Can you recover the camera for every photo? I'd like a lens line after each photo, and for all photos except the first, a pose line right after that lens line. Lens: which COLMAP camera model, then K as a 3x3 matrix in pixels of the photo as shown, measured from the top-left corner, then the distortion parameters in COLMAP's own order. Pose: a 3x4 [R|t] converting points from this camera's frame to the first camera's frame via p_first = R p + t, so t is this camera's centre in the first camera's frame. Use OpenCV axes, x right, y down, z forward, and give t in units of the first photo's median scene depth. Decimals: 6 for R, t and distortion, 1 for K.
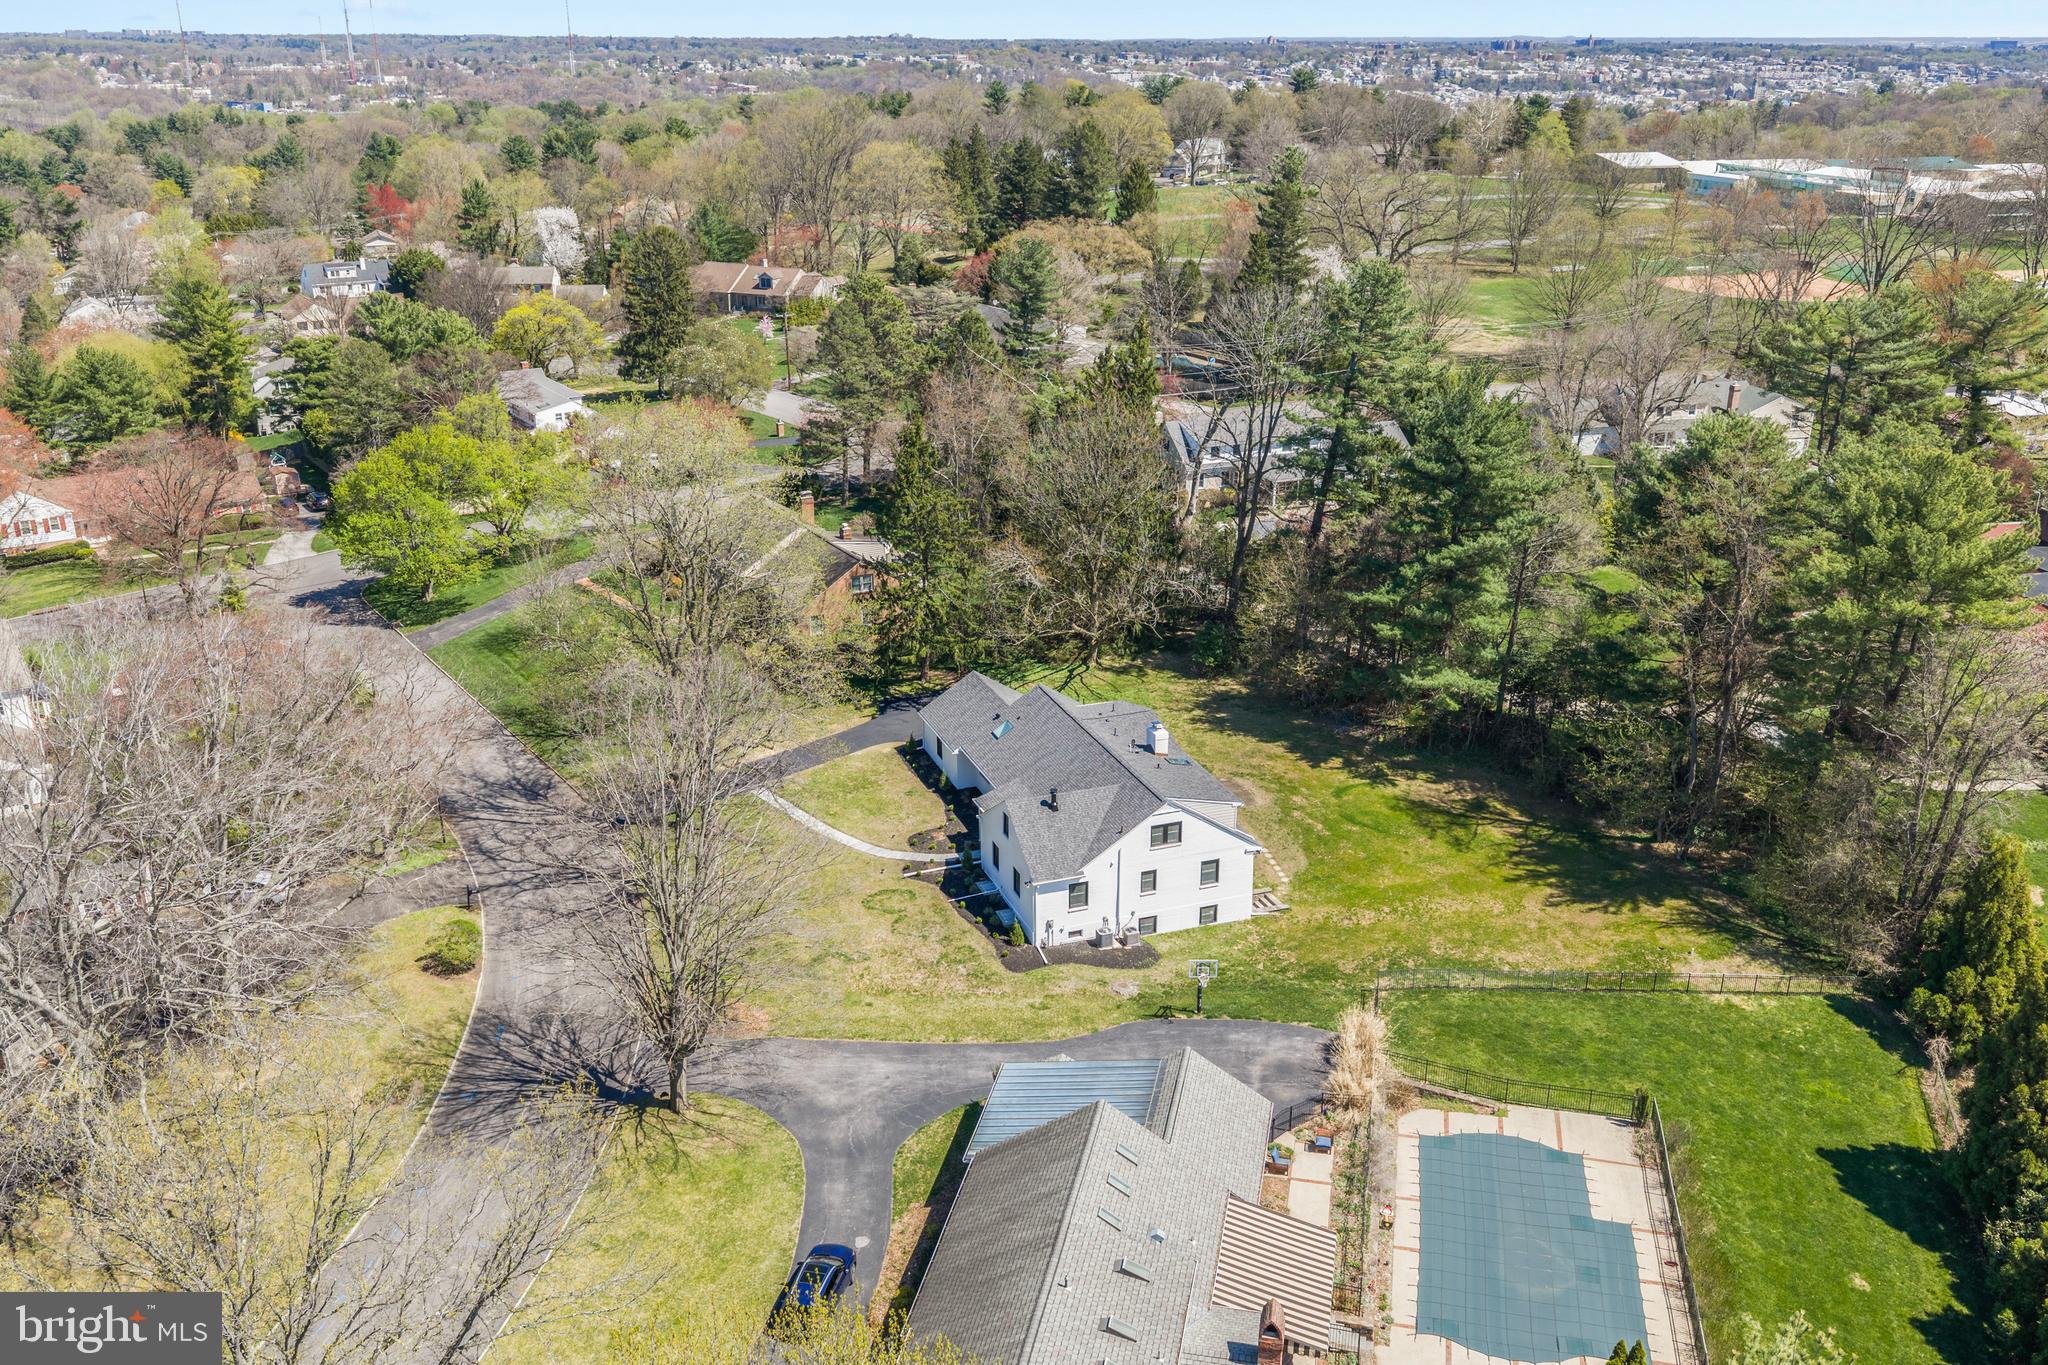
lens RADIAL K [[1726.0, 0, 1026.8], [0, 1726.0, 650.7], [0, 0, 1]] dist [0.002452, -0.015078]
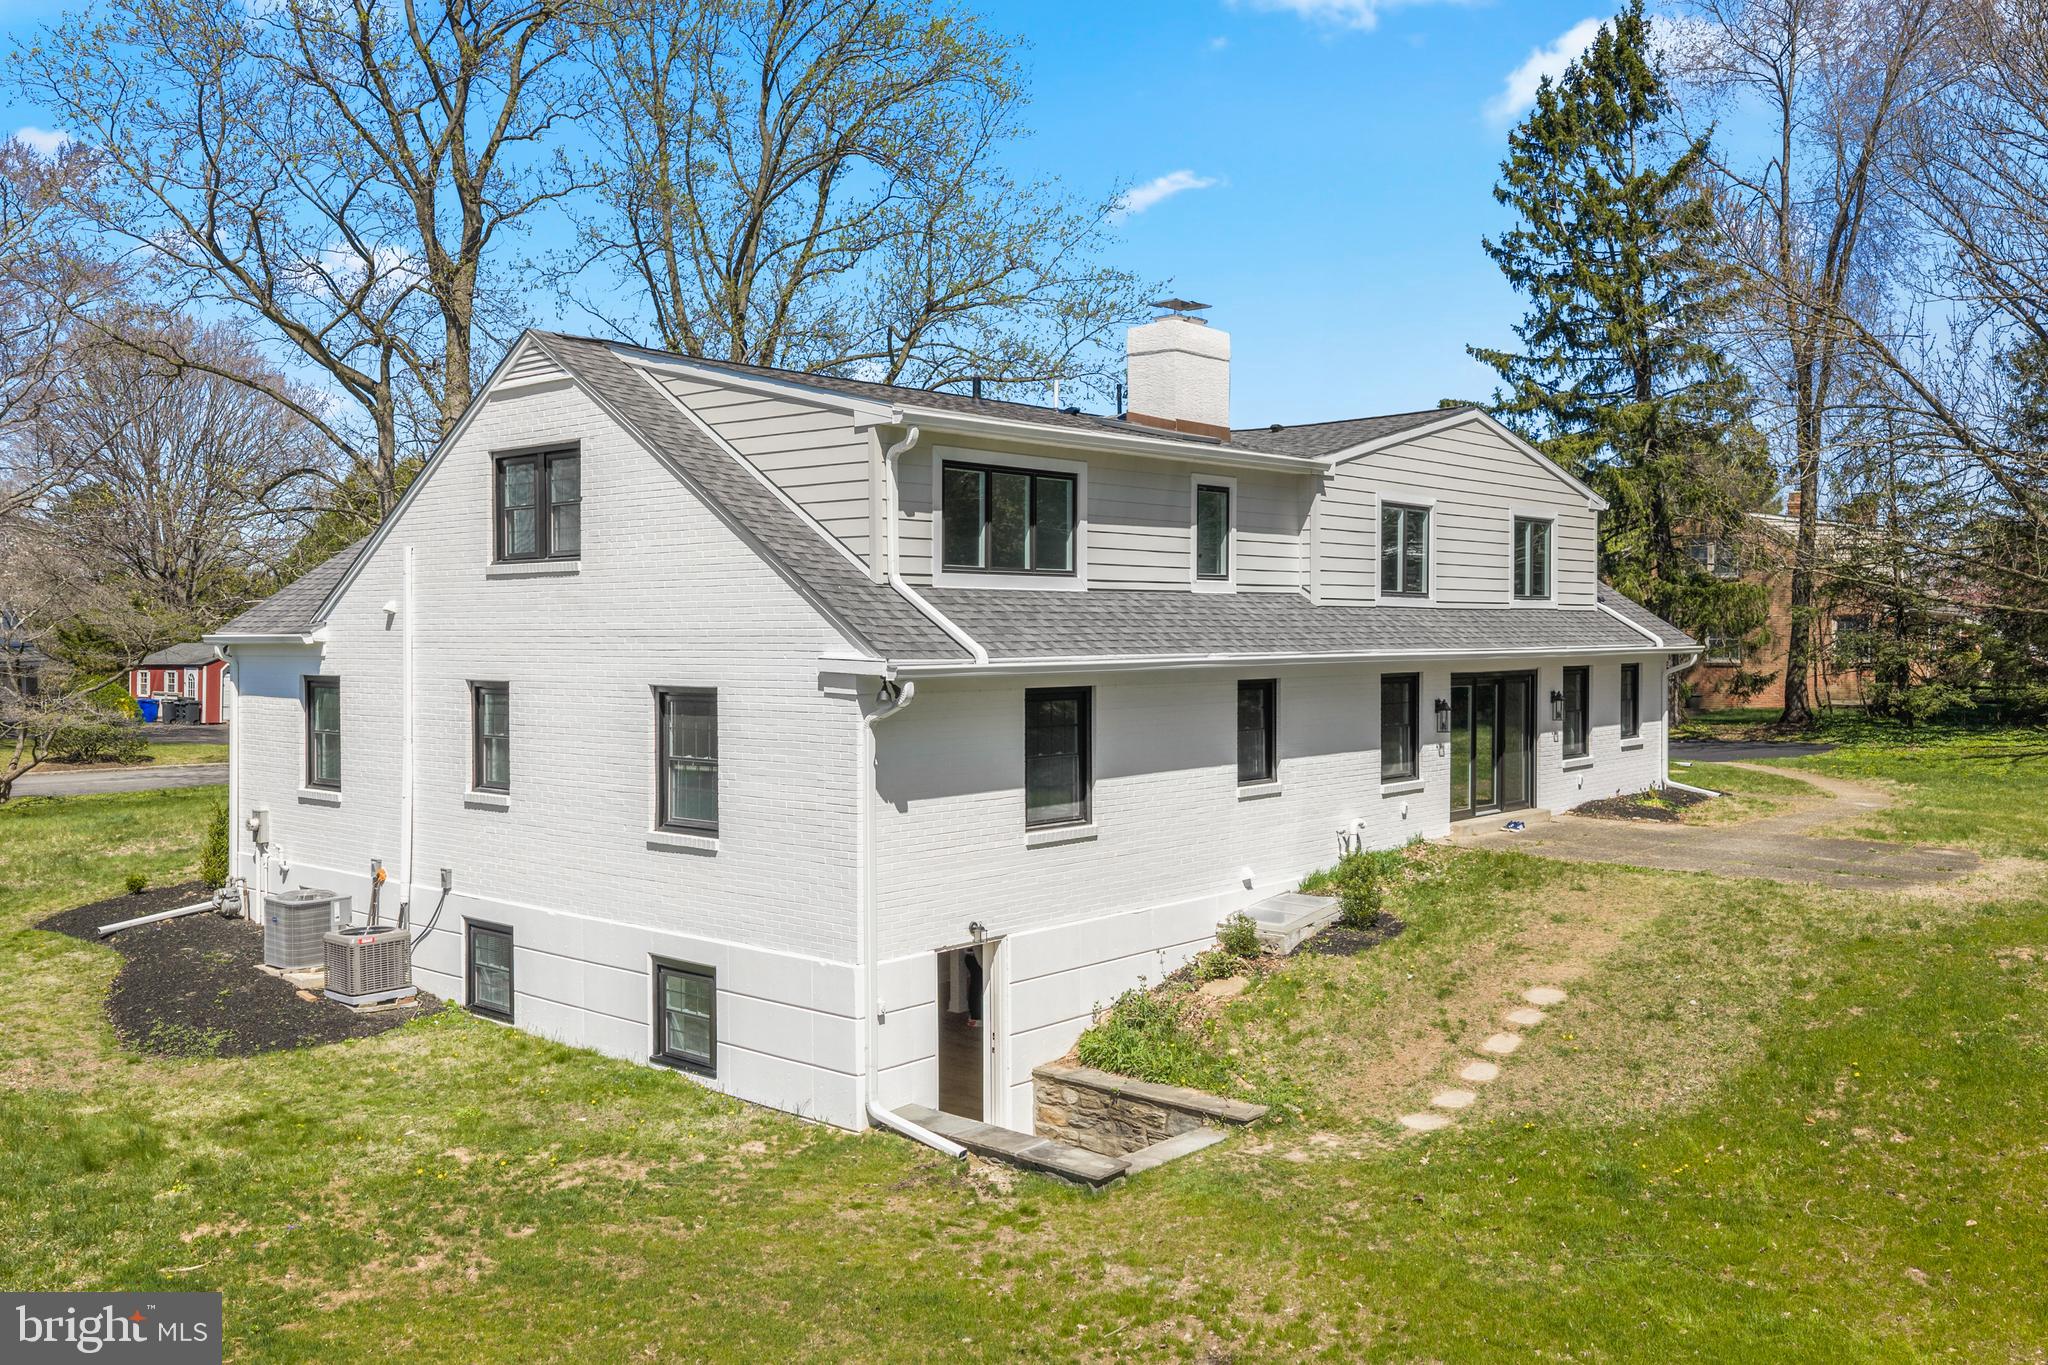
lens RADIAL K [[1726.0, 0, 1026.8], [0, 1726.0, 650.7], [0, 0, 1]] dist [0.002452, -0.015078]
pose [[0.473175, 0.009114, -0.880921, 0.290960], [-0.289008, 0.946213, -0.145448, 0.135506], [0.832214, 0.323416, 0.450358, 0.957841]]
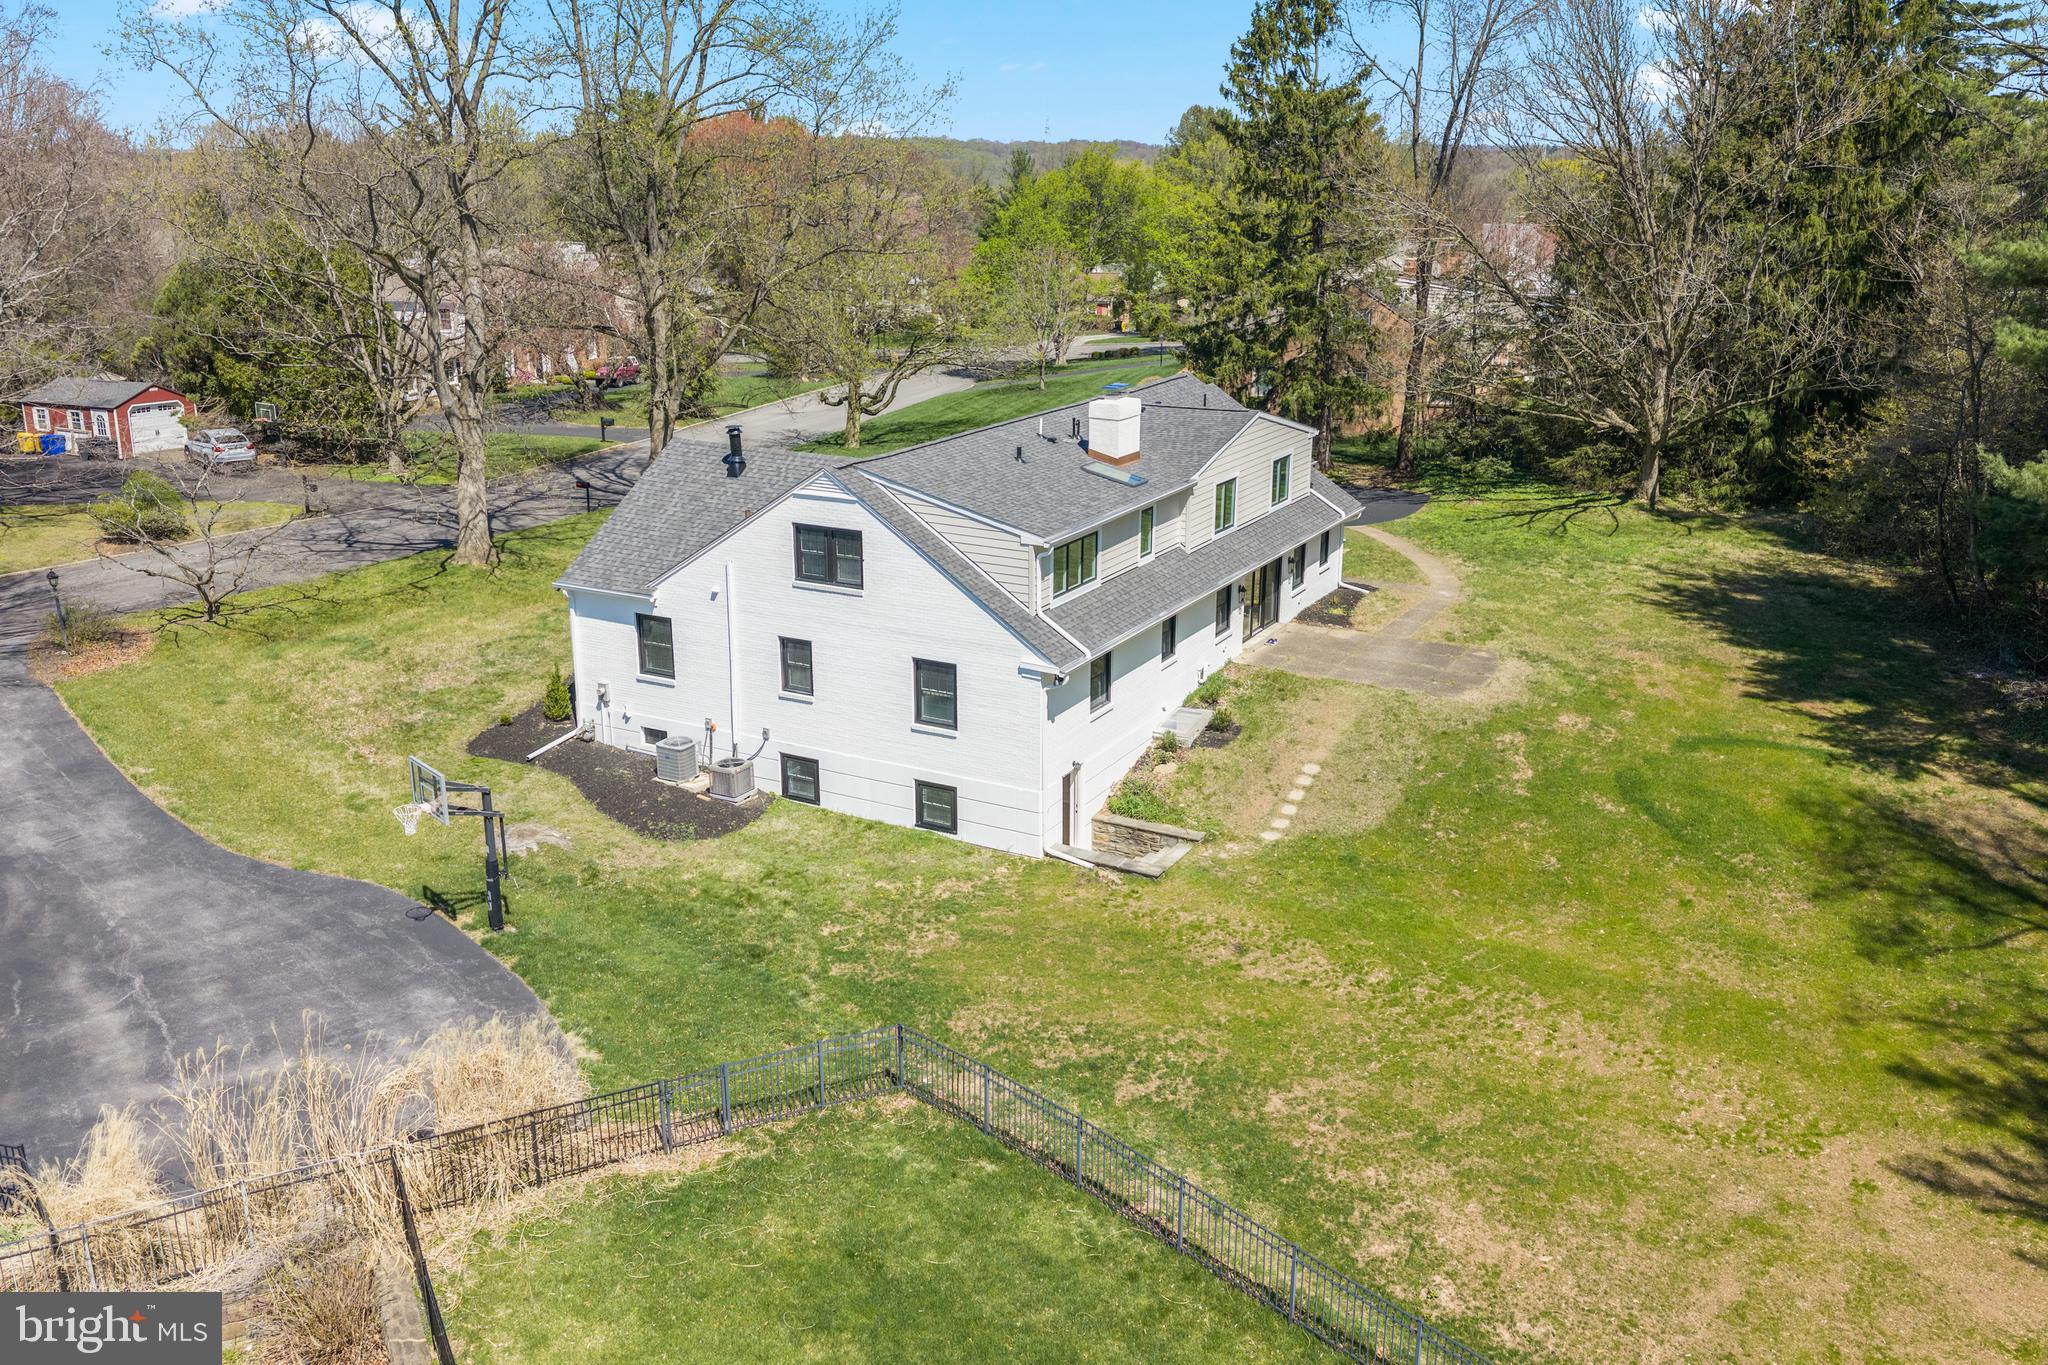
lens RADIAL K [[1726.0, 0, 1026.8], [0, 1726.0, 650.7], [0, 0, 1]] dist [0.002452, -0.015078]
pose [[0.655085, 0.208167, -0.726312, 0.409092], [-0.250292, 0.966808, 0.051348, 0.094869], [0.712893, 0.148153, 0.685444, 0.755927]]
